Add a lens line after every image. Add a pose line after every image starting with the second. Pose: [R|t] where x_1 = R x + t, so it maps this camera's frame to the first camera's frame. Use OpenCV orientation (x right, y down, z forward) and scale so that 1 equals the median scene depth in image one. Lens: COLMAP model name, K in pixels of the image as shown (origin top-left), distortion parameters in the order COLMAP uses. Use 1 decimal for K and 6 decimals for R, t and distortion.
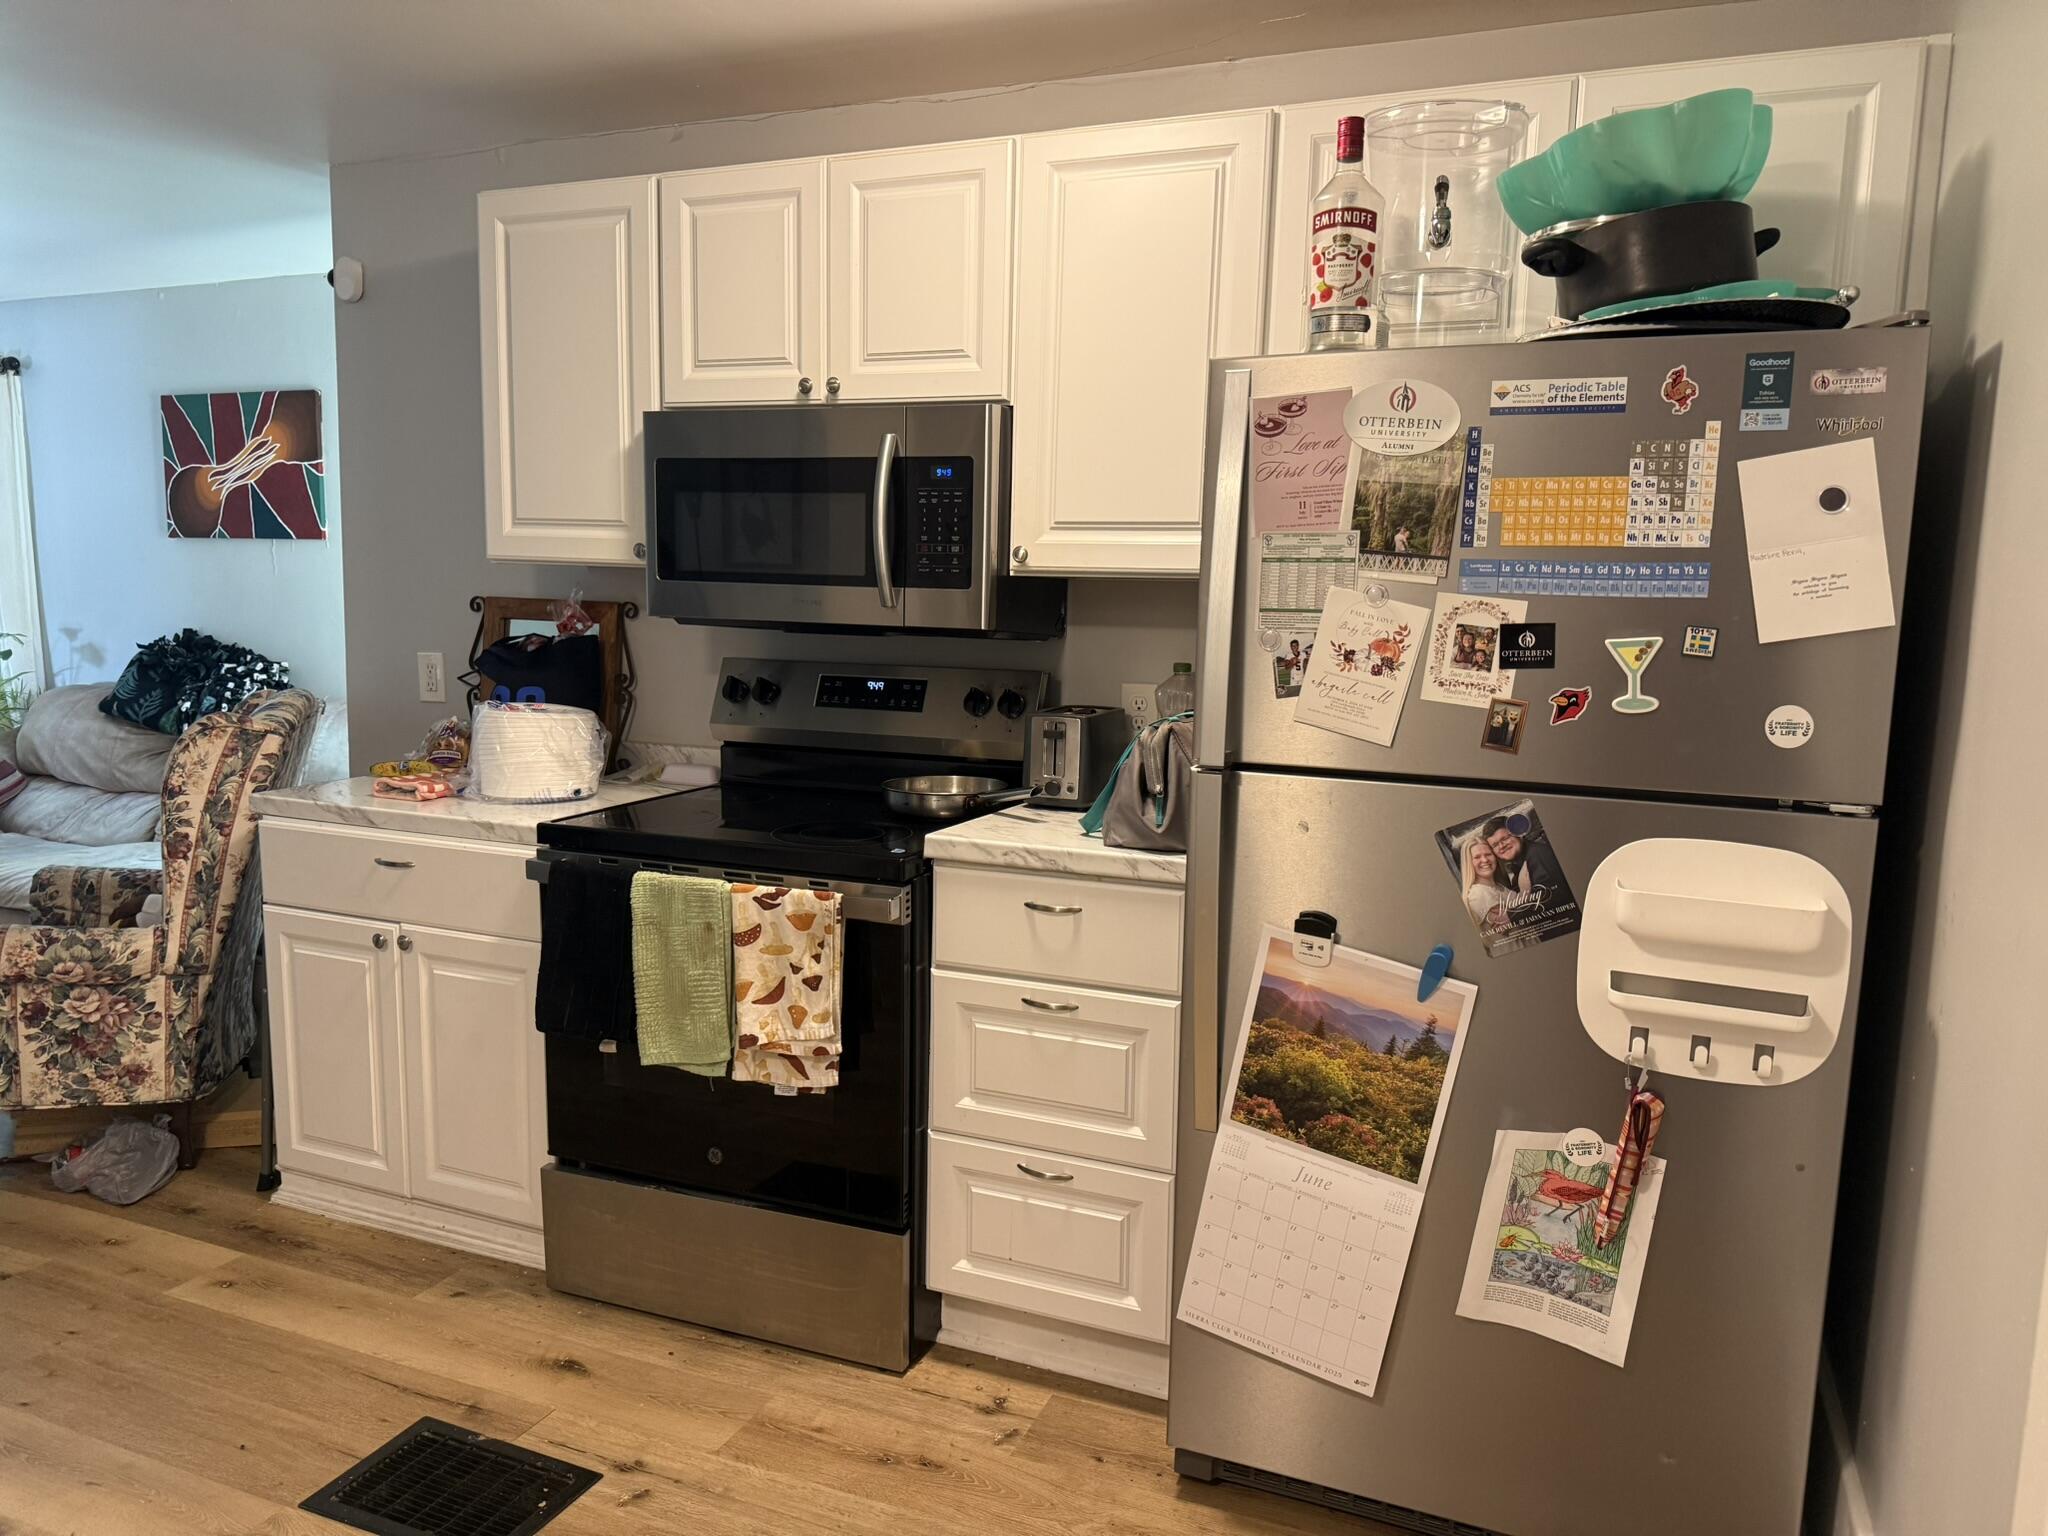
lens RADIAL K [[1455.7, 0, 1012.1], [0, 1455.7, 782.0], [0, 0, 1]] dist [0.008882, -0.009842]
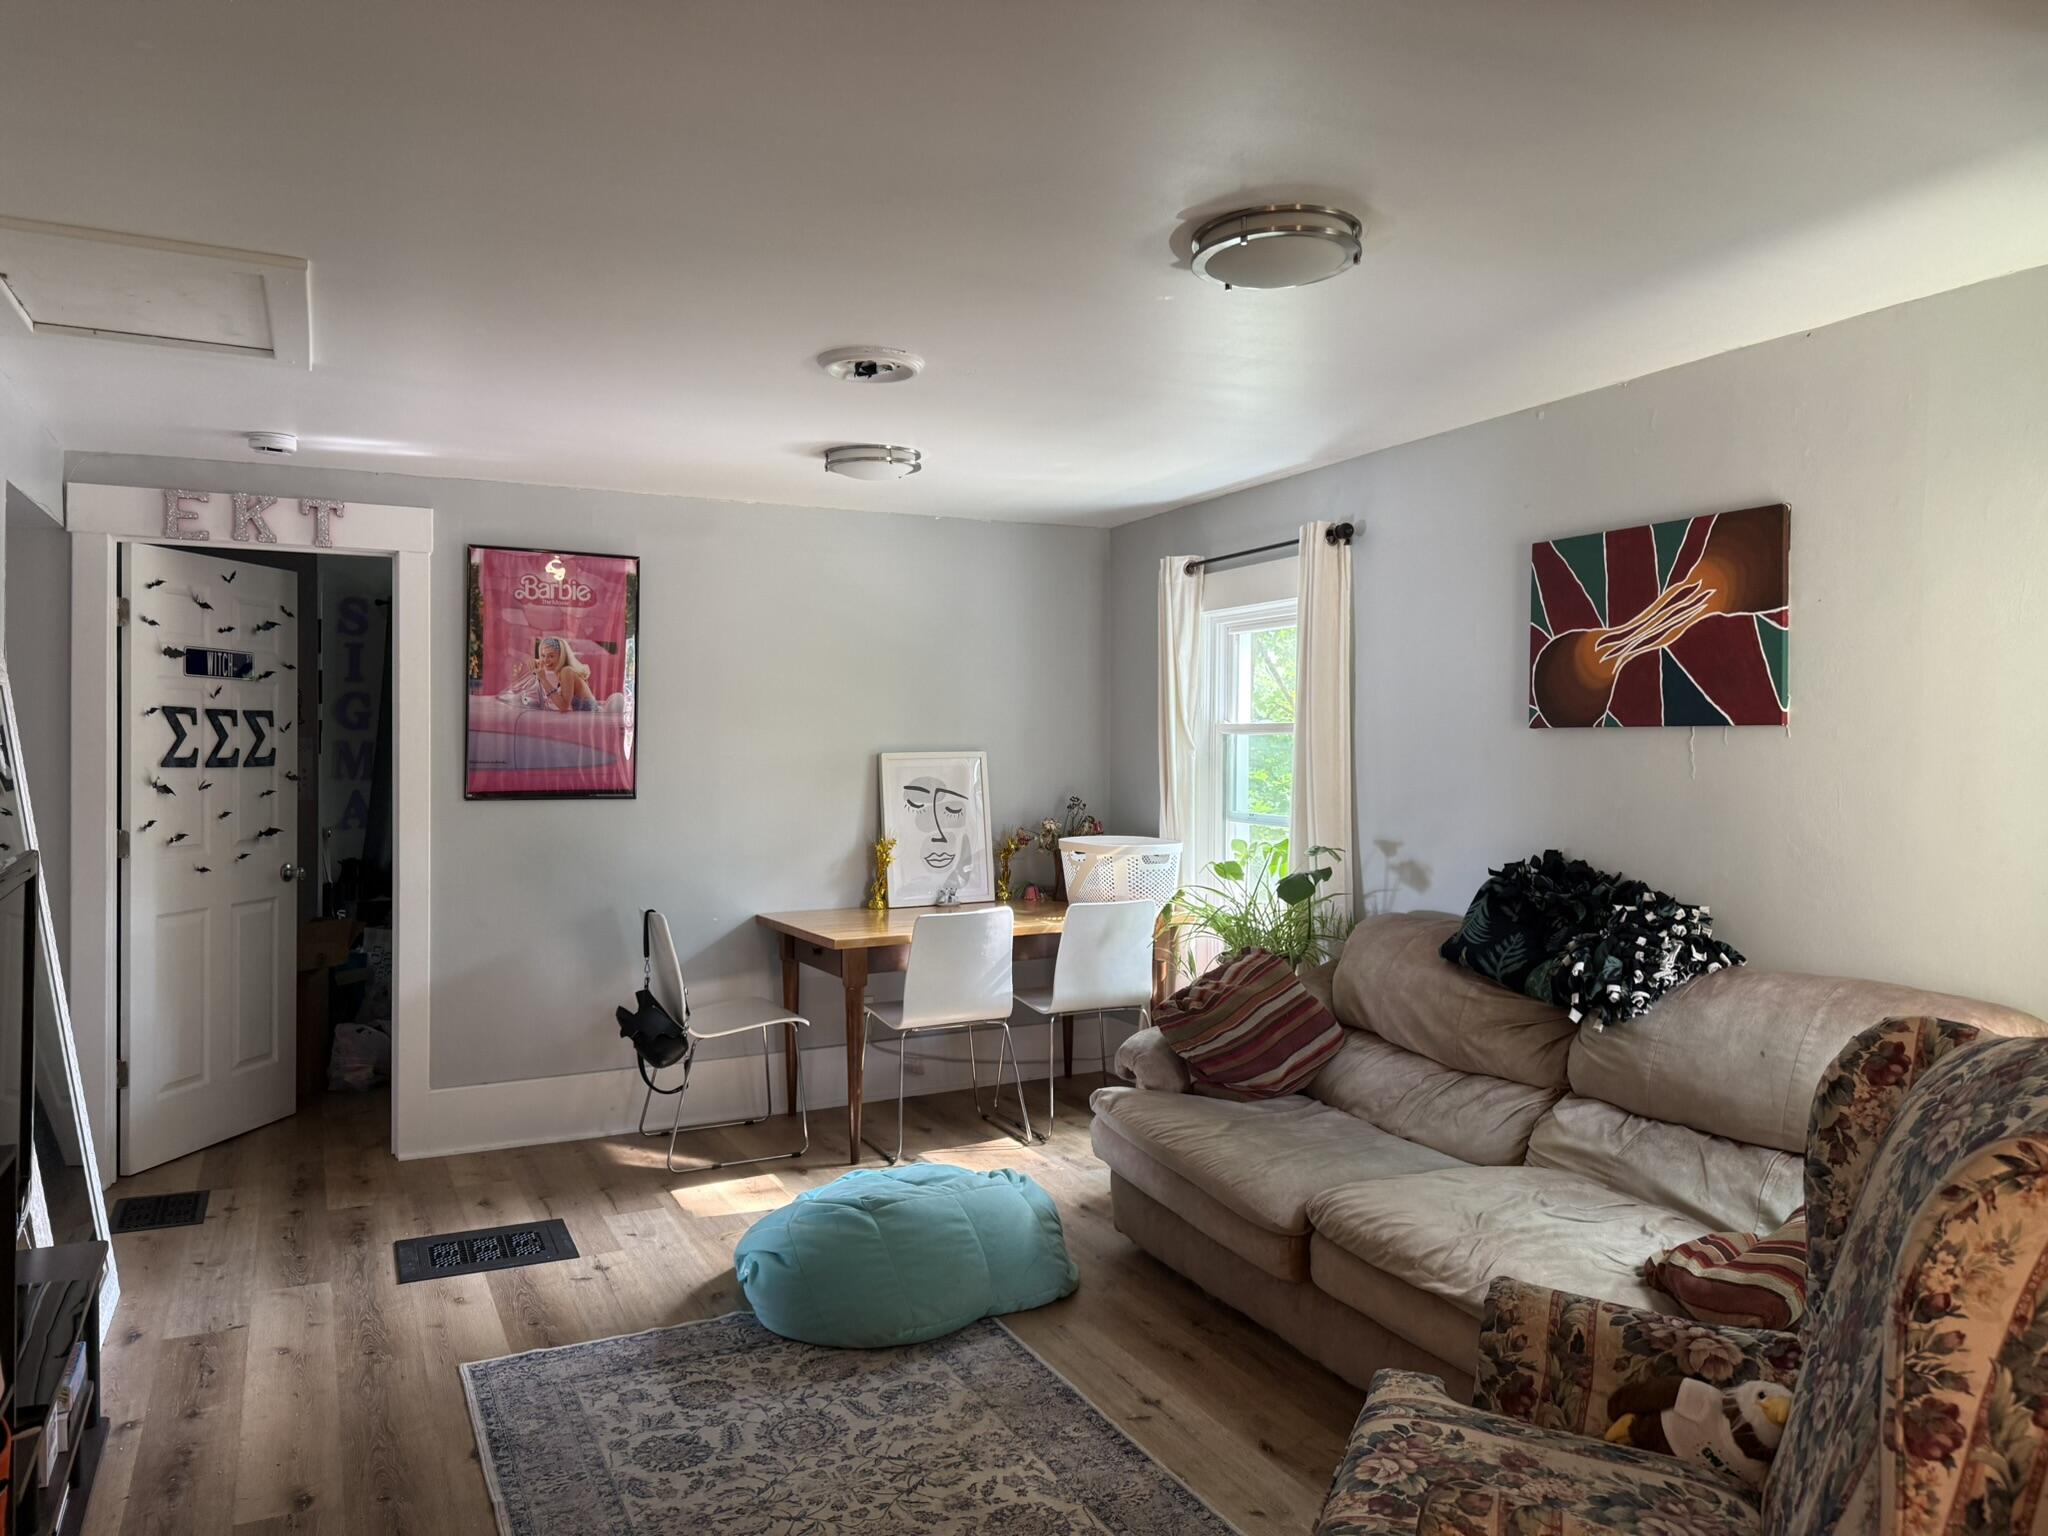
lens RADIAL K [[1455.7, 0, 1025.8], [0, 1455.7, 763.1], [0, 0, 1]] dist [0.008882, -0.009842]
pose [[0.754471, -0.009498, -0.656265, -0.293845], [-0.078897, 0.991332, -0.105051, -0.052488], [0.651574, 0.131035, 0.747182, 0.283181]]
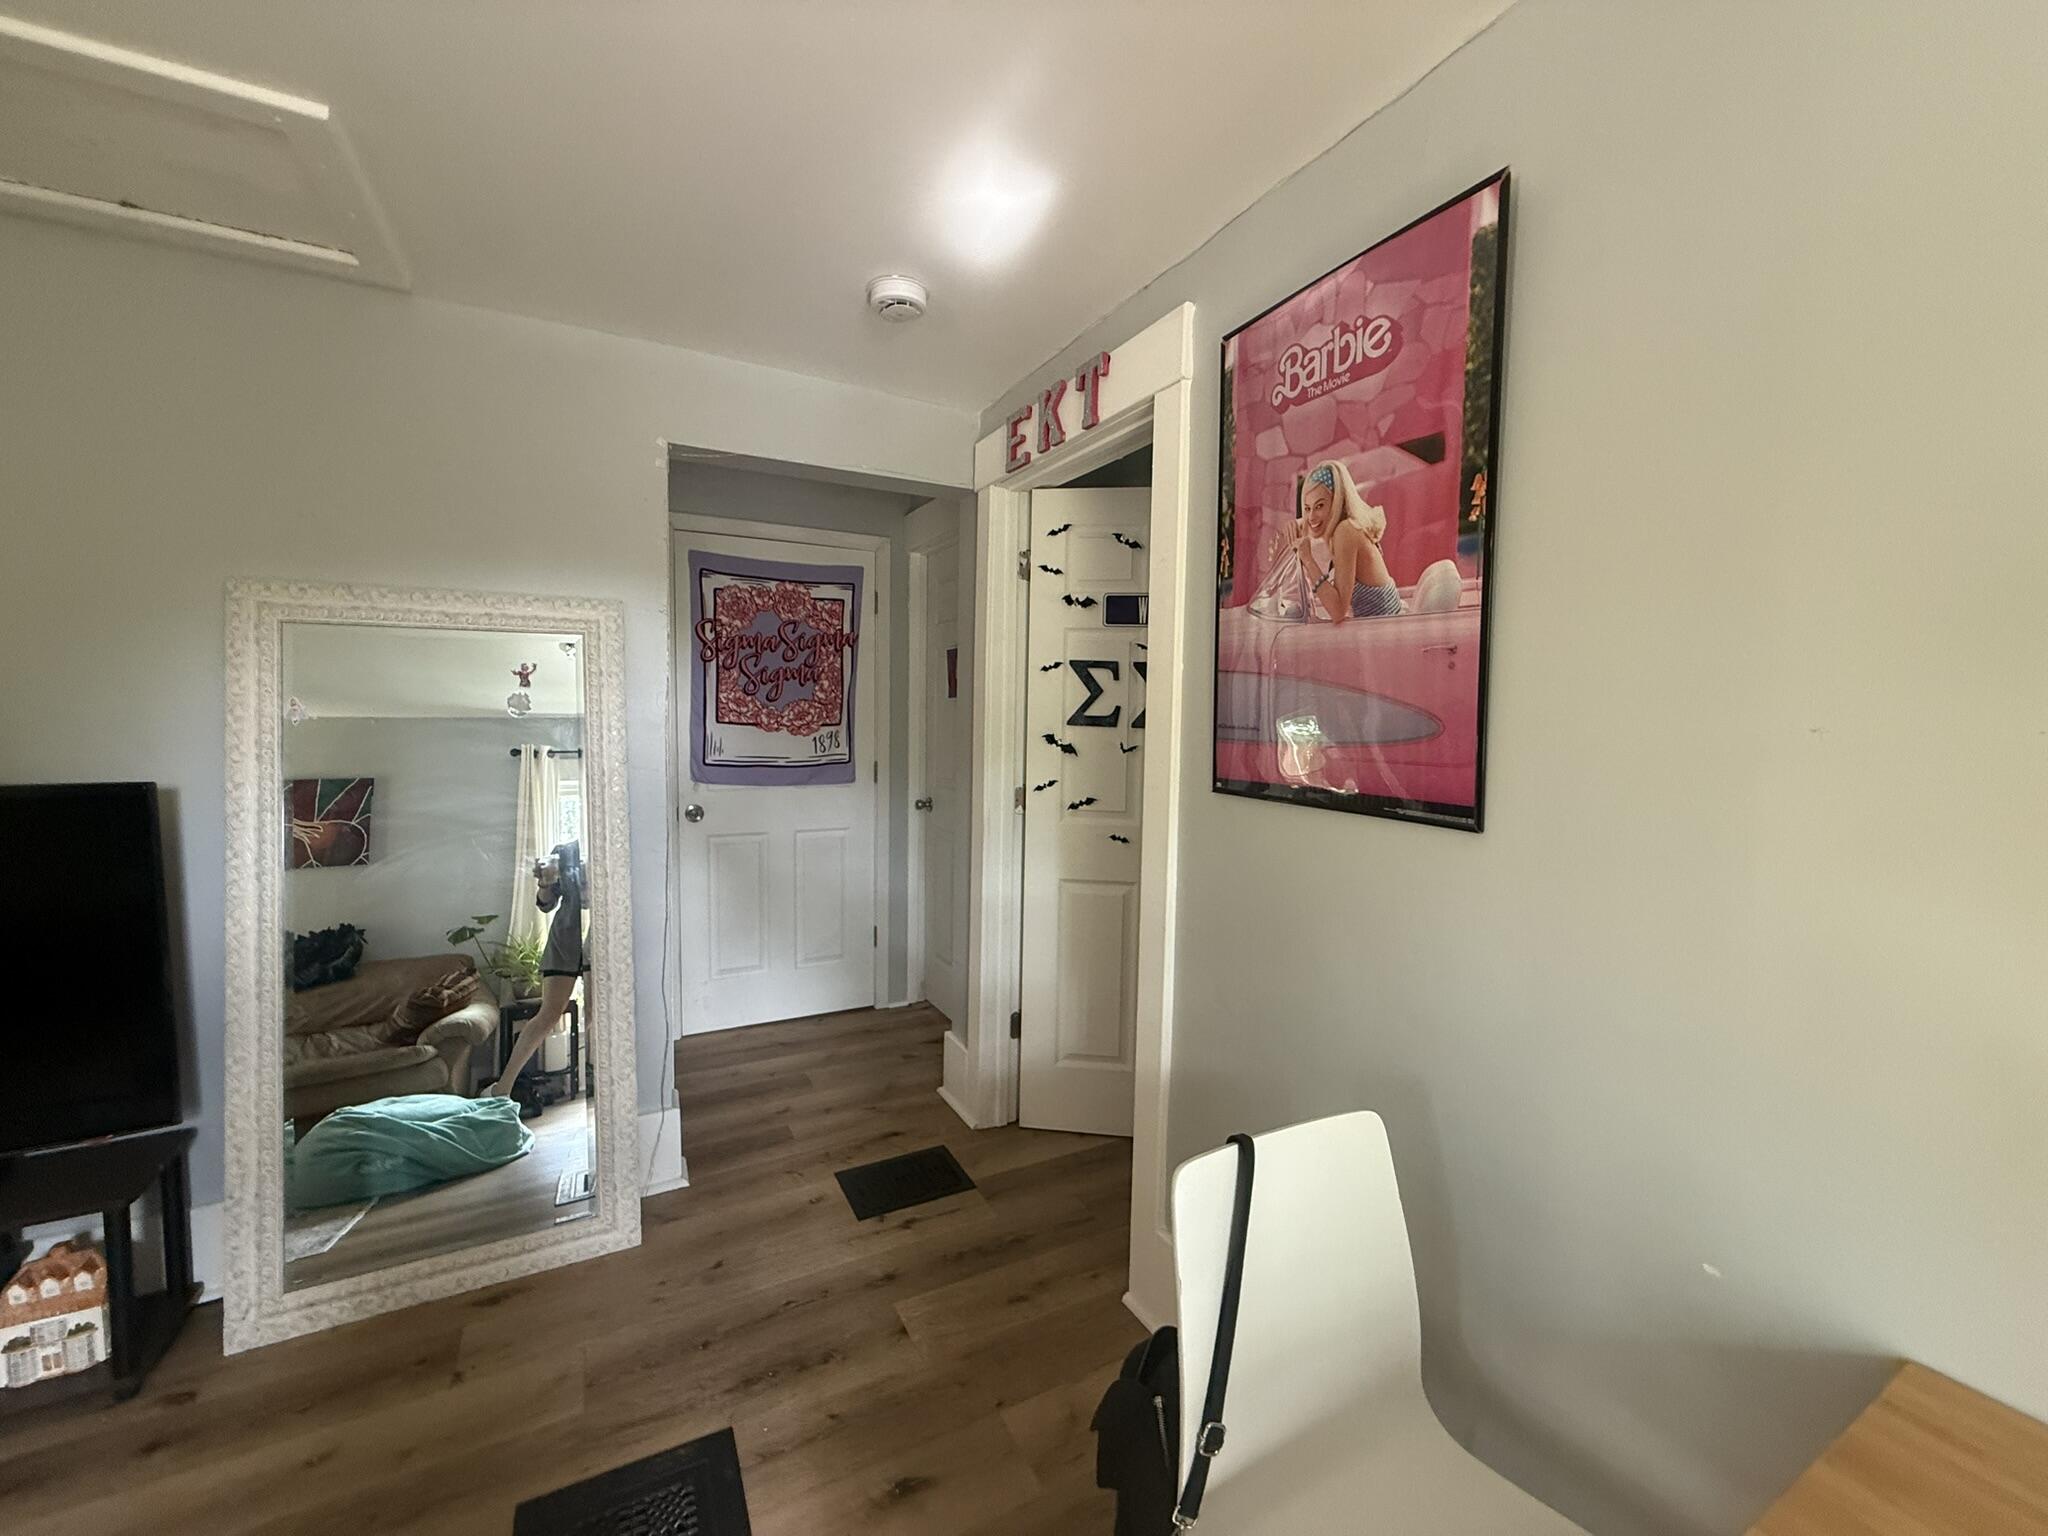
lens RADIAL K [[818.3, 0, 1027.4], [0, 818.3, 766.1], [0, 0, 1]] dist [-0.000218, -0.000012]
pose [[-0.638300, 0.020246, -0.769521, -0.678654], [-0.135299, 0.981142, 0.138040, -0.108875], [0.757804, 0.192226, -0.623524, 0.667963]]
